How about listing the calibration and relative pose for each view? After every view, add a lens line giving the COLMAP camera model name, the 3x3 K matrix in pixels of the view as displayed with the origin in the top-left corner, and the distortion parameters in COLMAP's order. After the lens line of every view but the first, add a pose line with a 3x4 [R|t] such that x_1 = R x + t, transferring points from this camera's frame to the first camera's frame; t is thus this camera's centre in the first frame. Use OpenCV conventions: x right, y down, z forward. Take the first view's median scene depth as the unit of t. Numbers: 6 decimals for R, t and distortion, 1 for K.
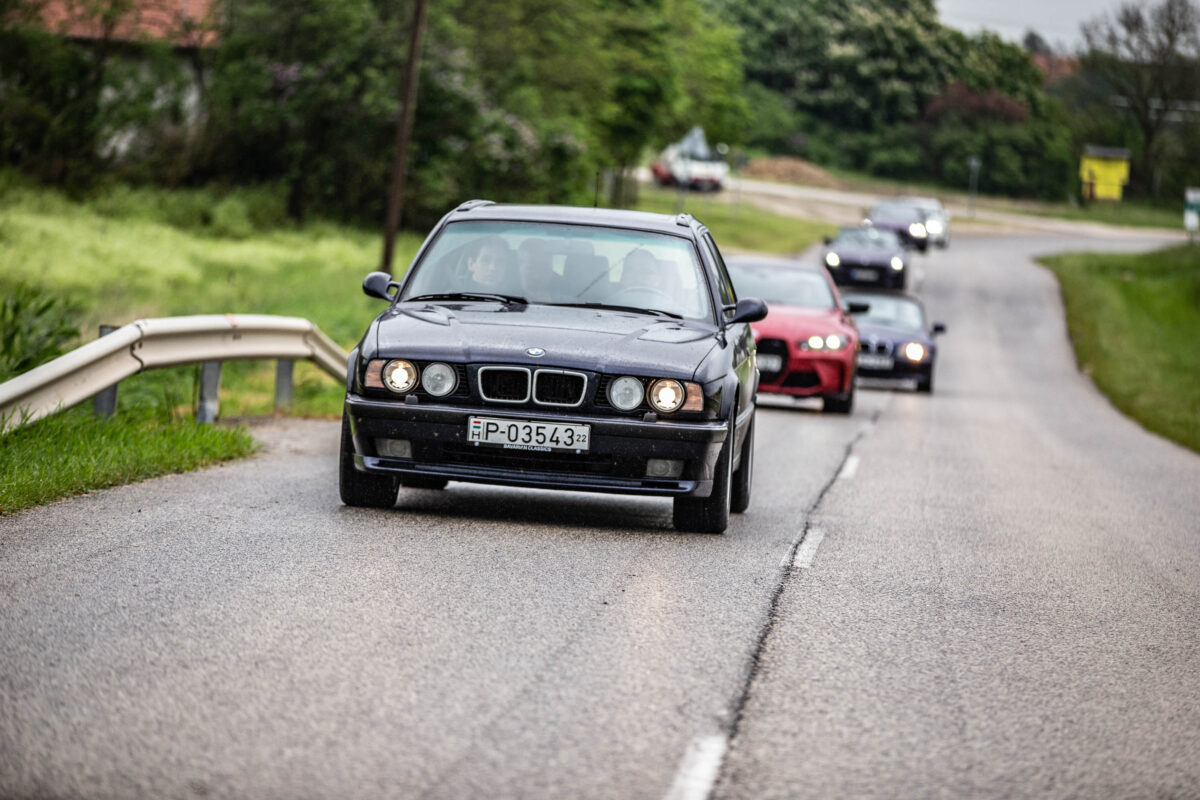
lens RADIAL K [[5270.9, 0, 600.0], [0, 5270.9, 400.0], [0, 0, 1]] dist [1.265827, -3.818333]
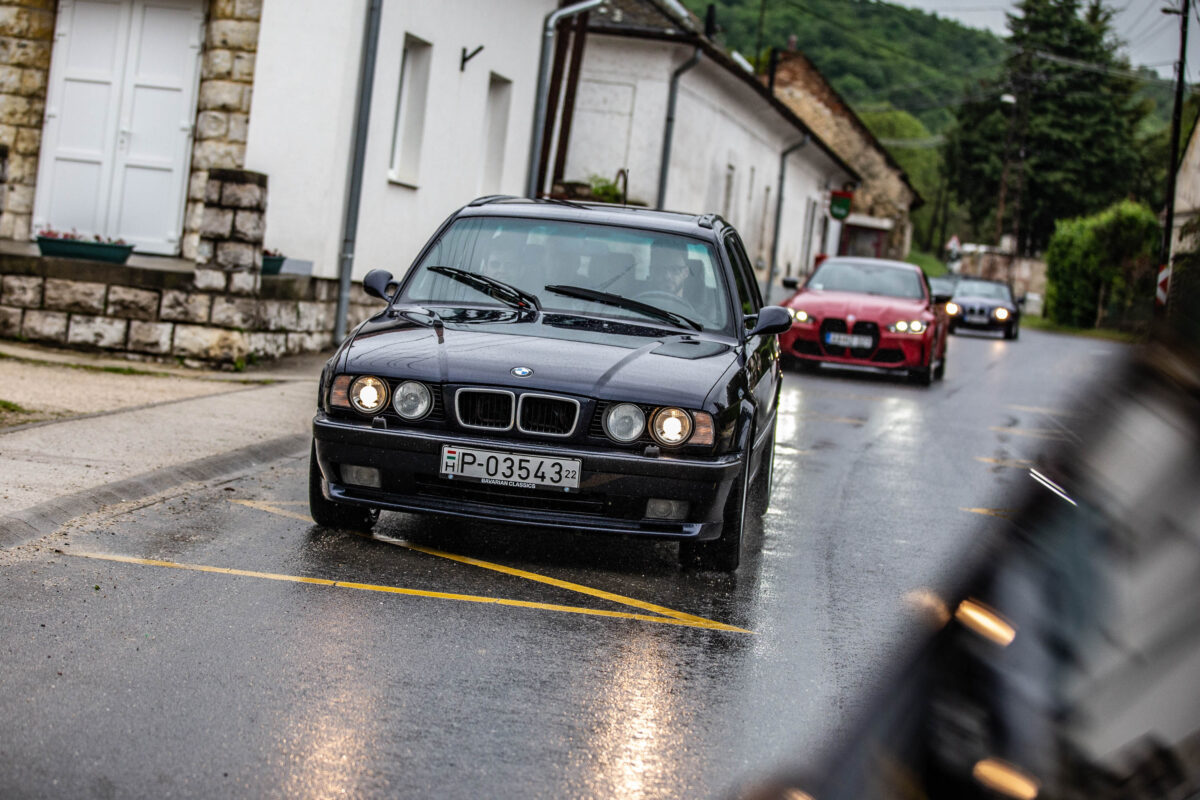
lens RADIAL K [[2863.2, 0, 600.0], [0, 2863.2, 400.0], [0, 0, 1]] dist [-0.057203, -0.046601]
pose [[0.998893, 0.028495, -0.037419, 0.018301], [-0.027171, 0.999002, 0.035450, -0.021502], [0.038392, -0.034394, 0.998671, 0.526092]]
